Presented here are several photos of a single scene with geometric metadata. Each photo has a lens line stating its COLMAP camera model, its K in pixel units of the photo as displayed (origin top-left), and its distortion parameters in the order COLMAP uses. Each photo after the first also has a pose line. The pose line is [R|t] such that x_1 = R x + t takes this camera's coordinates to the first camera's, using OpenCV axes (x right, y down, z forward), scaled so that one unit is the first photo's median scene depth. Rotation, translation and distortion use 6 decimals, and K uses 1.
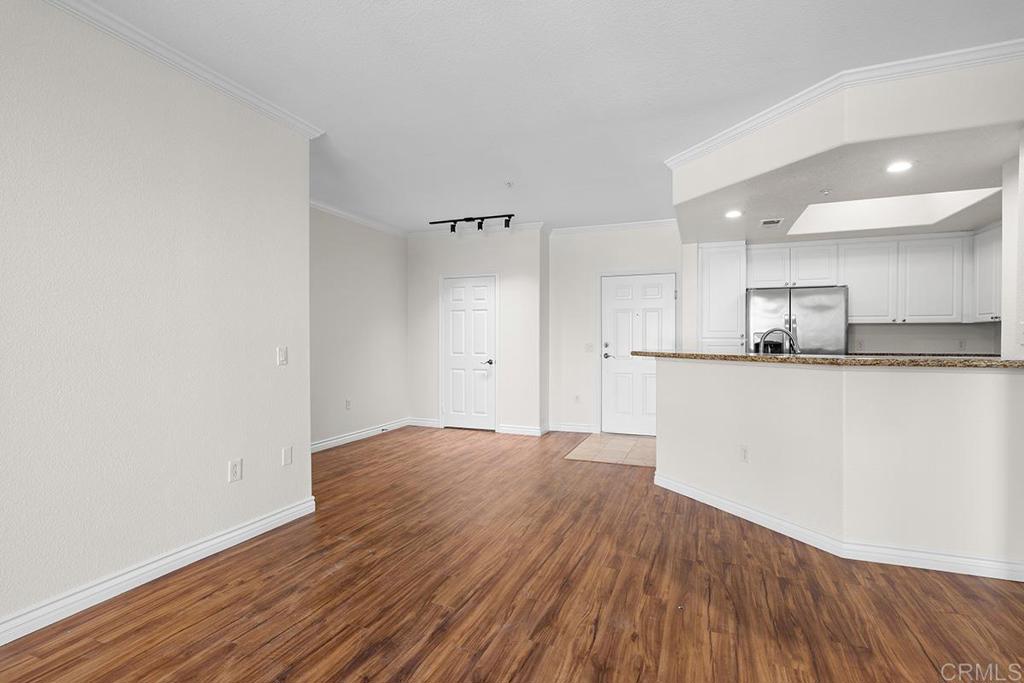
lens RADIAL K [[489.5, 0, 508.1], [0, 489.5, 339.1], [0, 0, 1]] dist [-0.002174, 0.000399]
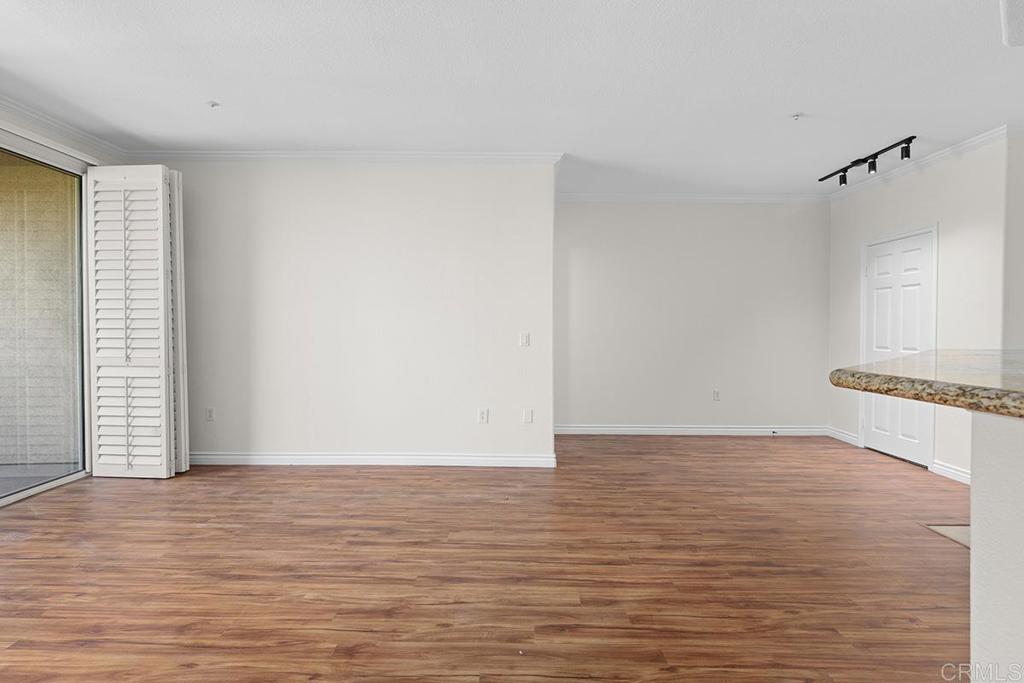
lens RADIAL K [[498.0, 0, 506.3], [0, 498.0, 329.1], [0, 0, 1]] dist [-0.002227, 0.000855]
pose [[0.367284, 0.003262, -0.930103, 0.717923], [-0.003821, 0.999991, 0.001999, 0.003936], [0.930101, 0.002819, 0.367293, 0.431185]]
